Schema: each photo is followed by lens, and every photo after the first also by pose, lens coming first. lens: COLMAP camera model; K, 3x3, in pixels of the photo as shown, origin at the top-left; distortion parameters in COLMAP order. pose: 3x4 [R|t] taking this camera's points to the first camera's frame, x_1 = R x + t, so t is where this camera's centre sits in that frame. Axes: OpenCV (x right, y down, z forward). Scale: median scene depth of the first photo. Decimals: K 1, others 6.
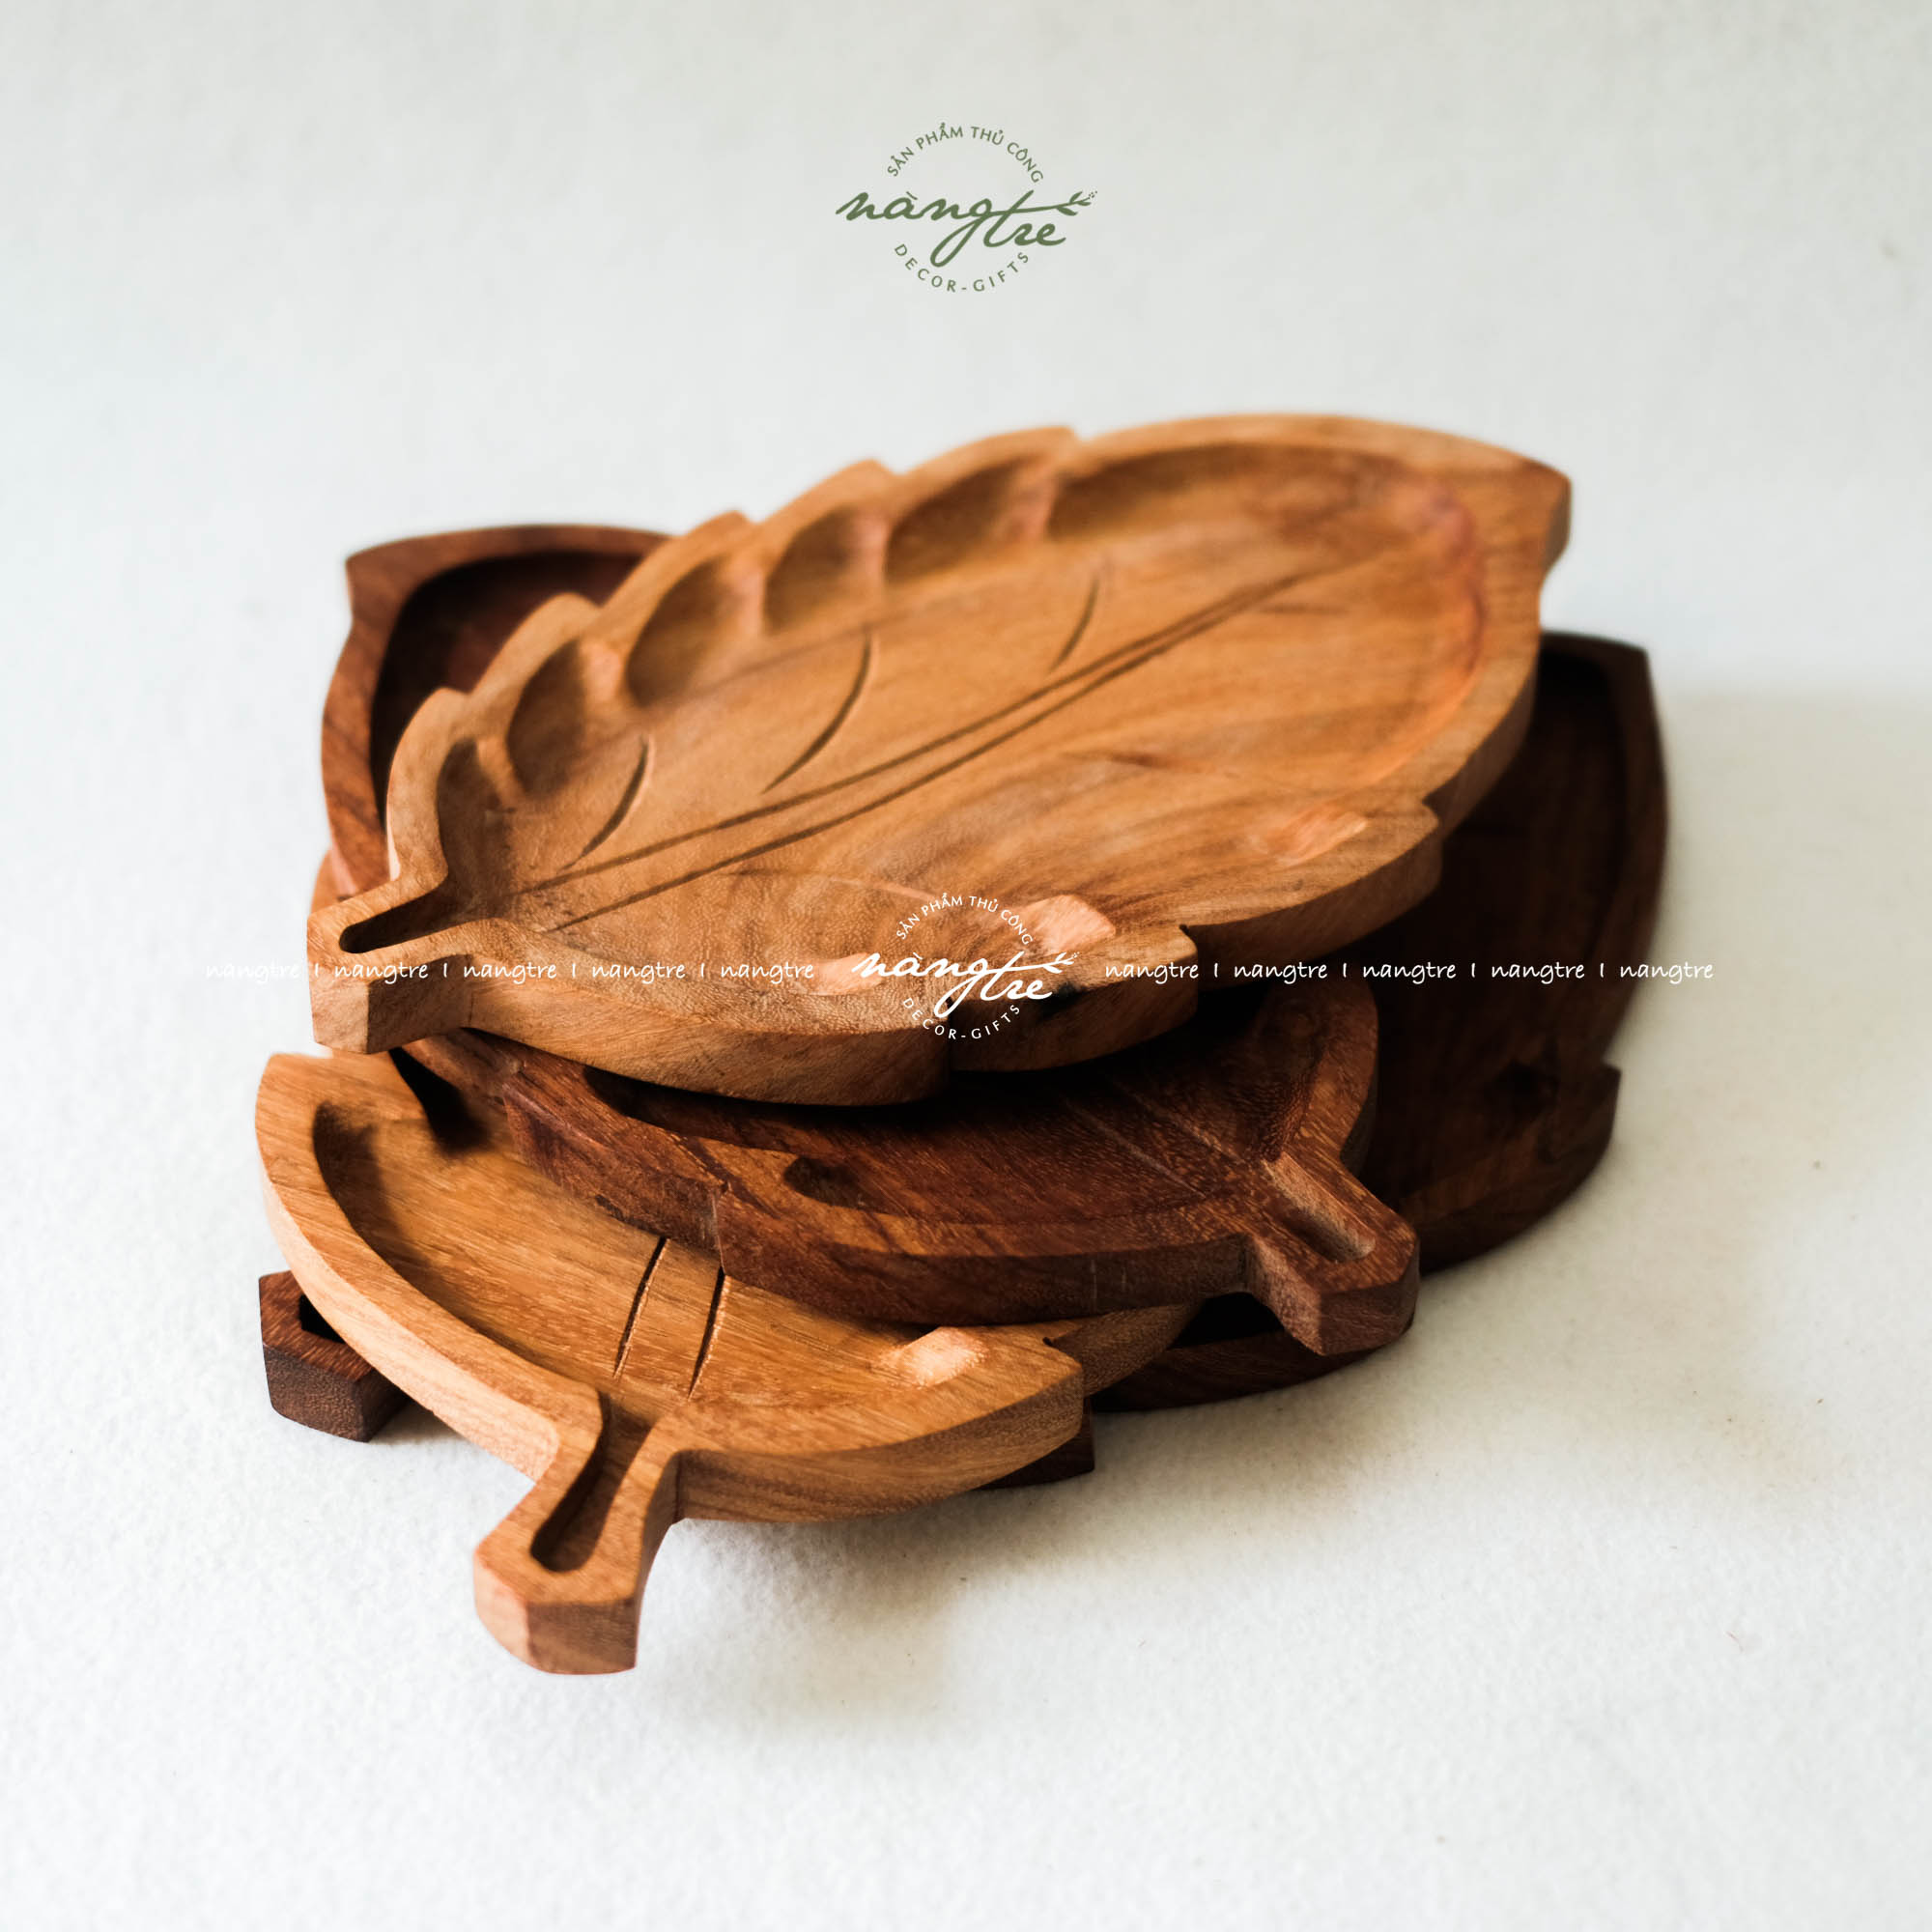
lens RADIAL K [[4660.4, 0, 966.0], [0, 4660.4, 966.0], [0, 0, 1]] dist [-0.067012, 0.422212]
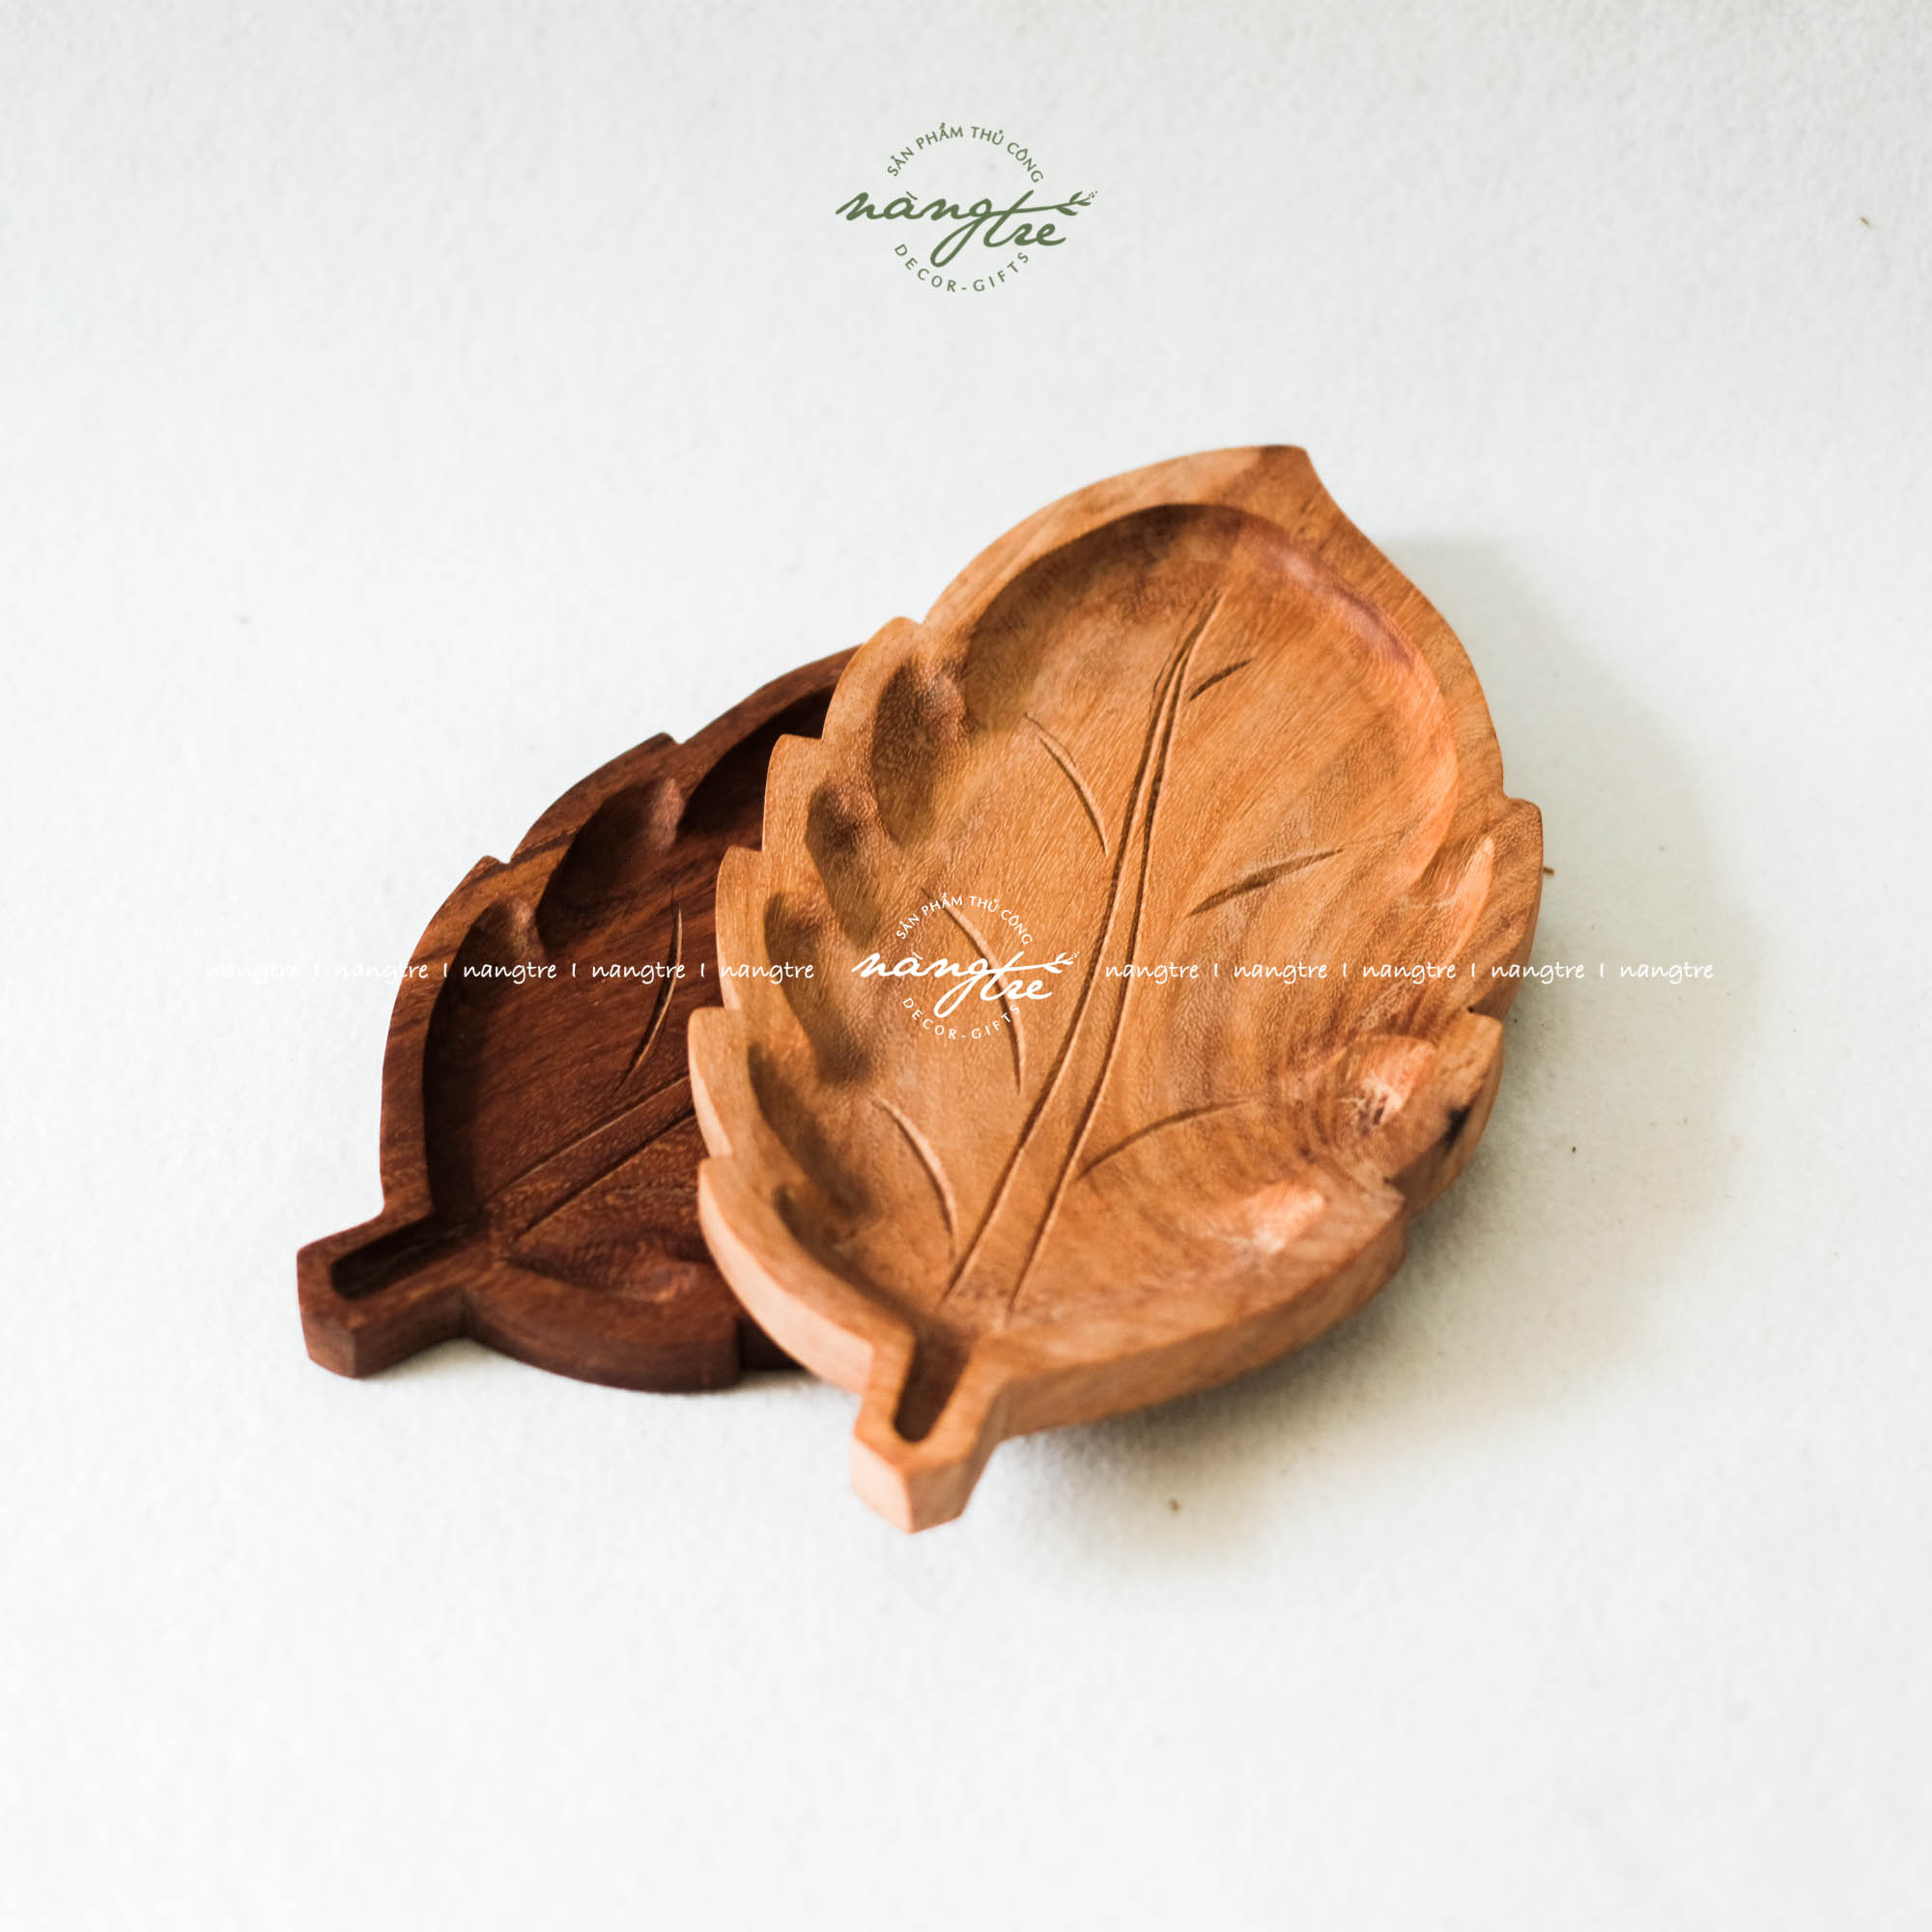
lens RADIAL K [[4660.4, 0, 966.0], [0, 4660.4, 966.0], [0, 0, 1]] dist [-0.067012, 0.422212]
pose [[0.766453, -0.490576, 0.414589, -0.462268], [0.432176, 0.871397, 0.232144, -0.303027], [-0.475156, 0.001248, 0.879901, 0.101453]]
